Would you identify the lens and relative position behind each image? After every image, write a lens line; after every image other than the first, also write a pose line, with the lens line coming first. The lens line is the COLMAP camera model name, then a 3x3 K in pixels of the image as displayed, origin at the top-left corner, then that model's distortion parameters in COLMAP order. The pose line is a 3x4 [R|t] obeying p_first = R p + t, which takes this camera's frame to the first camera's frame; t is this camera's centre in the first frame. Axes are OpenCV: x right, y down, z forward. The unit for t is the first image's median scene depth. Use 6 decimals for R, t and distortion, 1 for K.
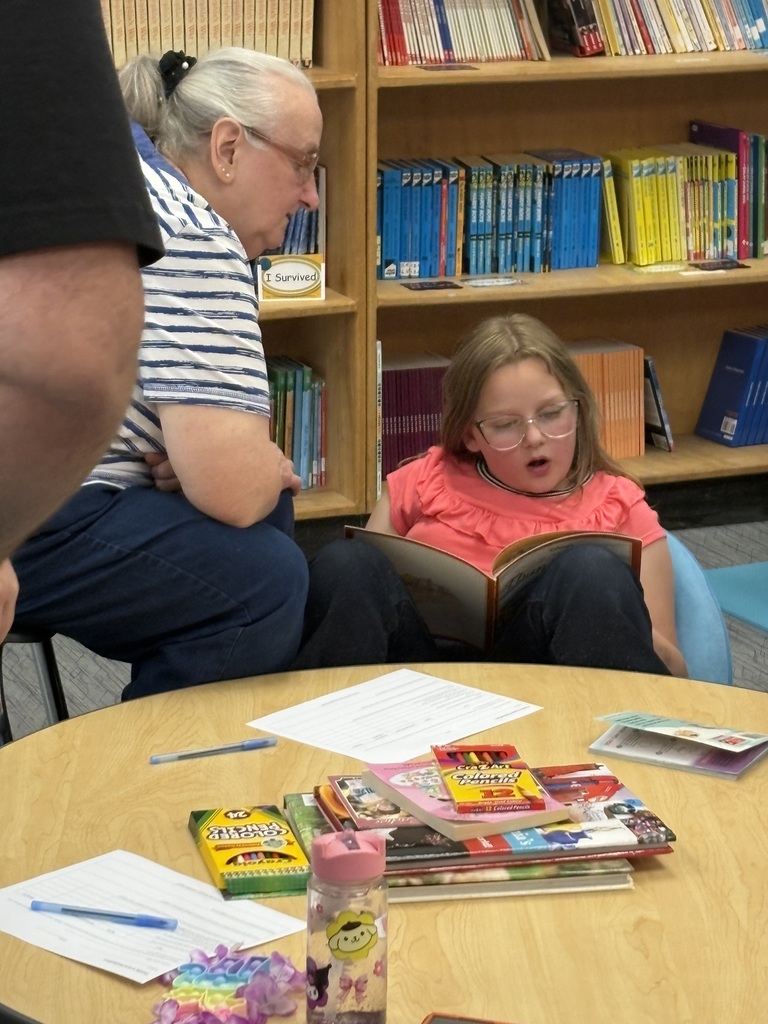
lens RADIAL K [[2956.7, 0, 384.0], [0, 2956.7, 512.0], [0, 0, 1]] dist [0.074757, 2.146514]
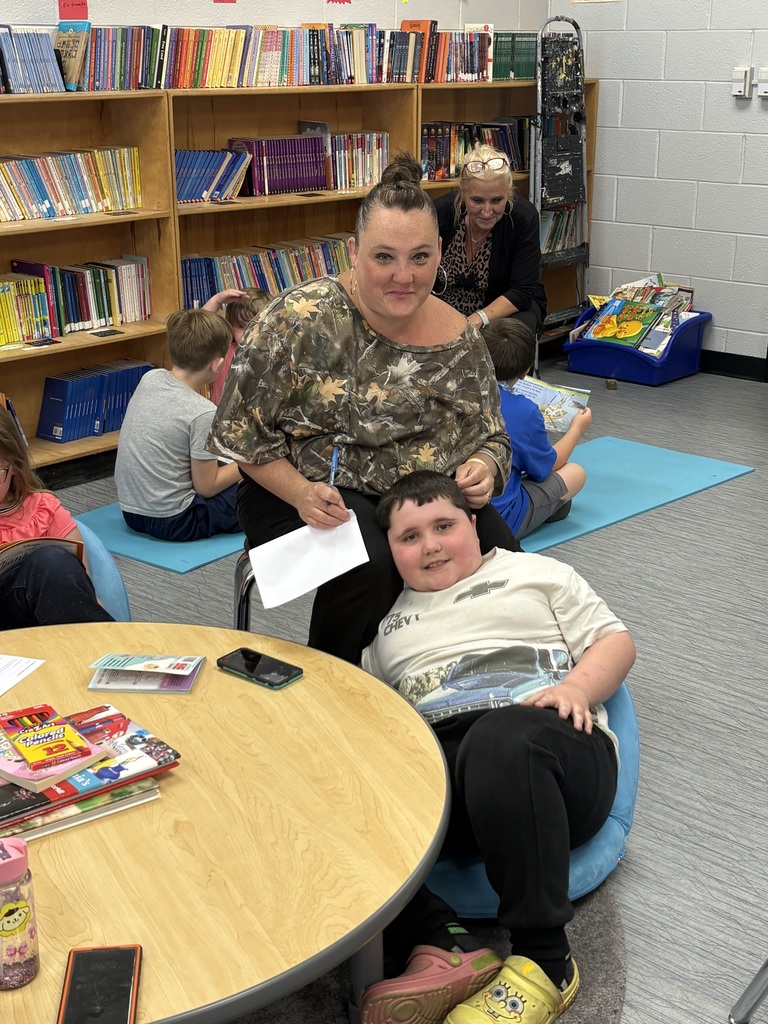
lens RADIAL K [[1356.8, 0, 384.0], [0, 1356.8, 512.0], [0, 0, 1]] dist [0.217245, -0.735773]
pose [[0.908930, -0.140353, 0.392616, -0.064449], [0.111335, 0.989149, 0.095857, -0.068846], [-0.401809, -0.043416, 0.914694, 0.296849]]
